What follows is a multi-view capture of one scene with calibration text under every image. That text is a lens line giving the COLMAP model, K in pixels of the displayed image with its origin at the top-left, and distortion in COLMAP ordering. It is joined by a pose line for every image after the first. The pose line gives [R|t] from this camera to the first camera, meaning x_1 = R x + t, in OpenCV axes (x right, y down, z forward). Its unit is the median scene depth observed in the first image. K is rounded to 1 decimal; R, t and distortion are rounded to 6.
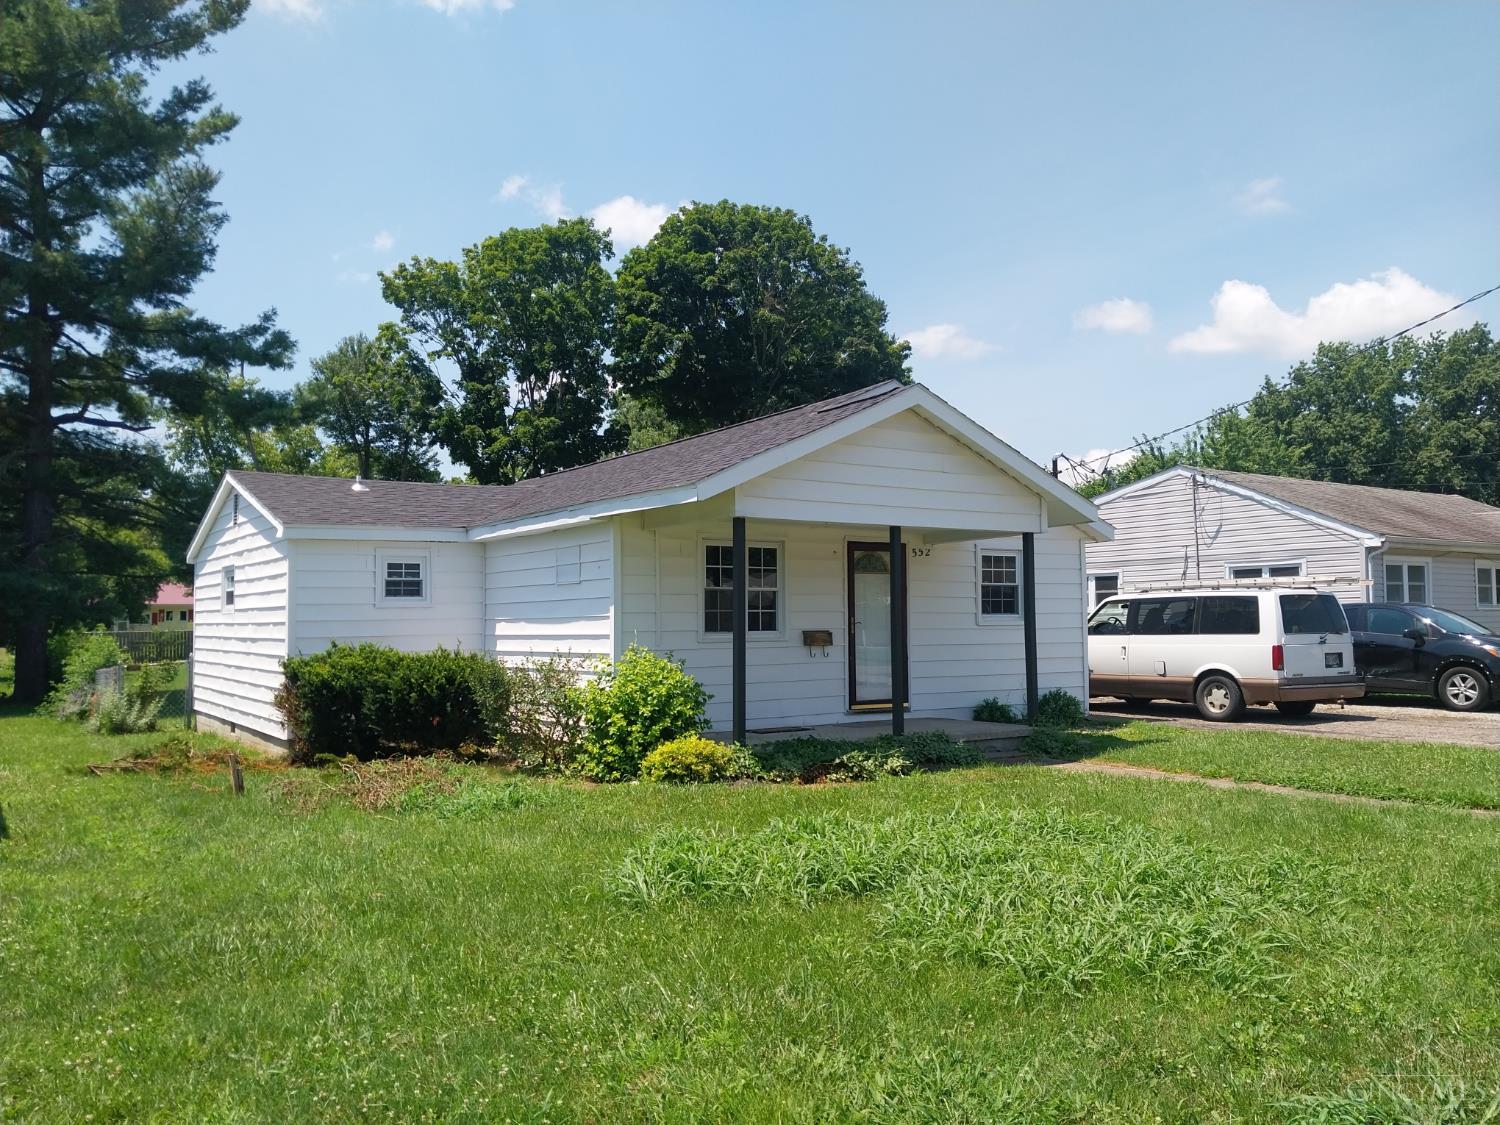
lens RADIAL K [[1169.5, 0, 753.4], [0, 1169.5, 583.7], [0, 0, 1]] dist [0.034370, -0.002813]
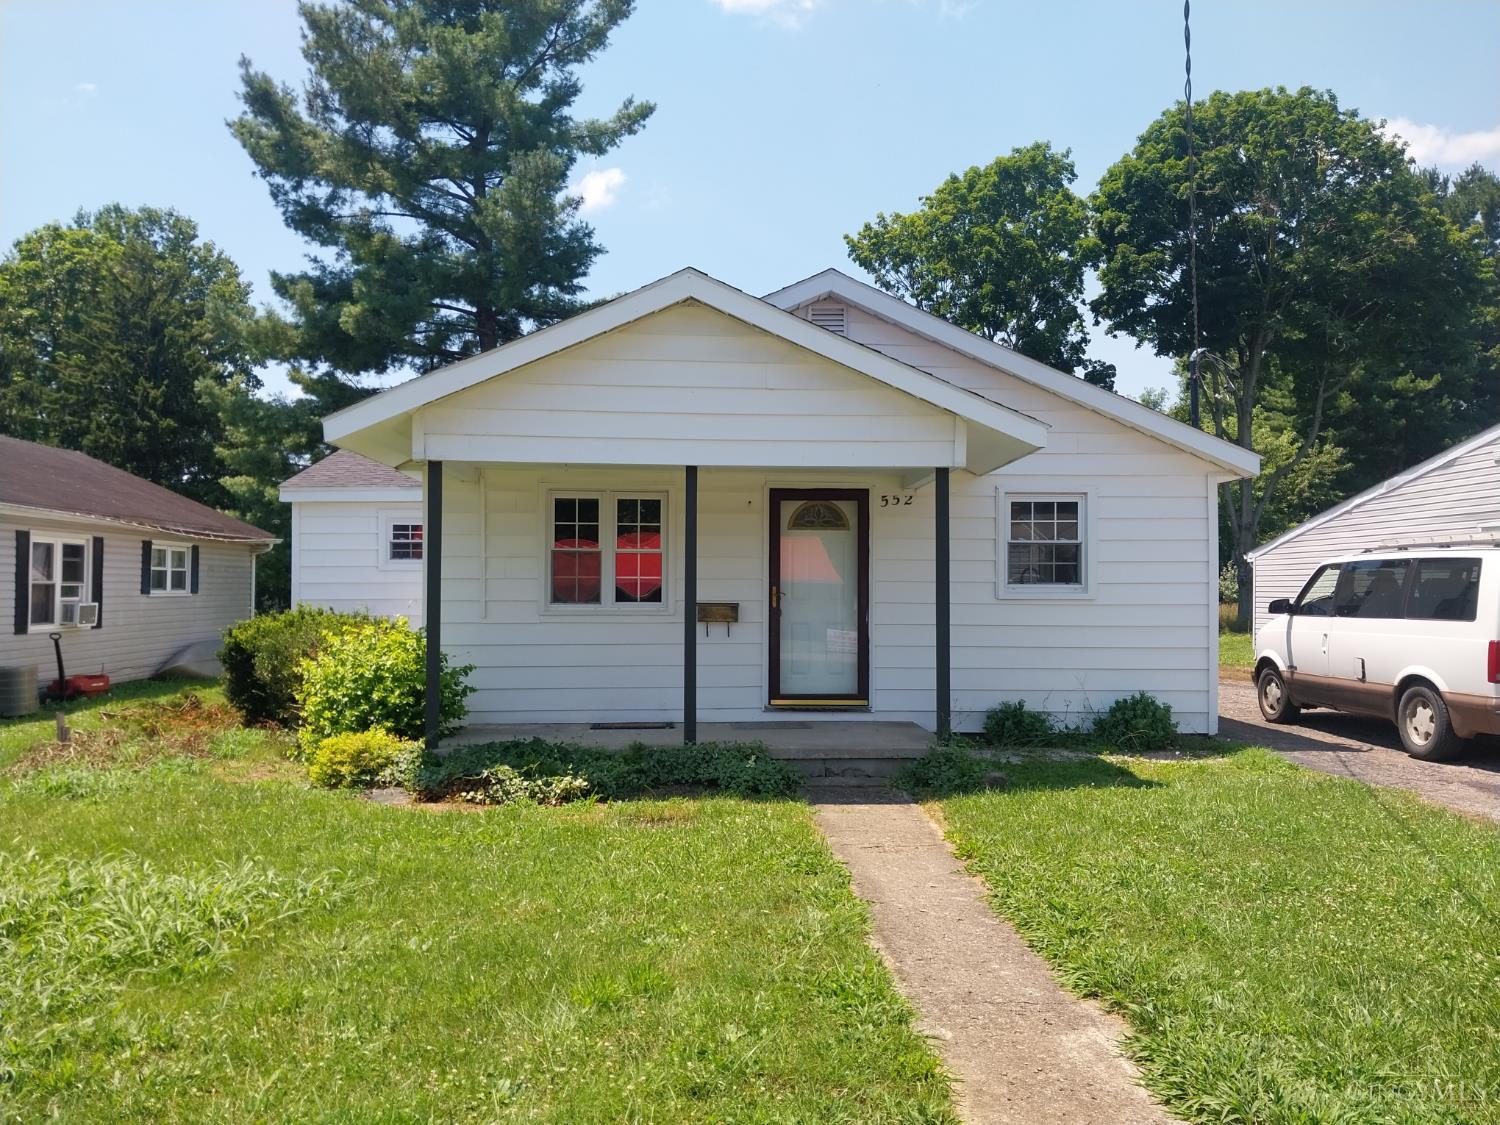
lens RADIAL K [[1188.6, 0, 750.0], [0, 1188.6, 562.5], [0, 0, 1]] dist [0.036562, -0.001174]
pose [[0.868748, 0.000990, -0.495254, 0.186641], [0.005680, 0.999912, 0.011963, 0.001542], [0.495222, -0.013206, 0.868666, 0.126023]]
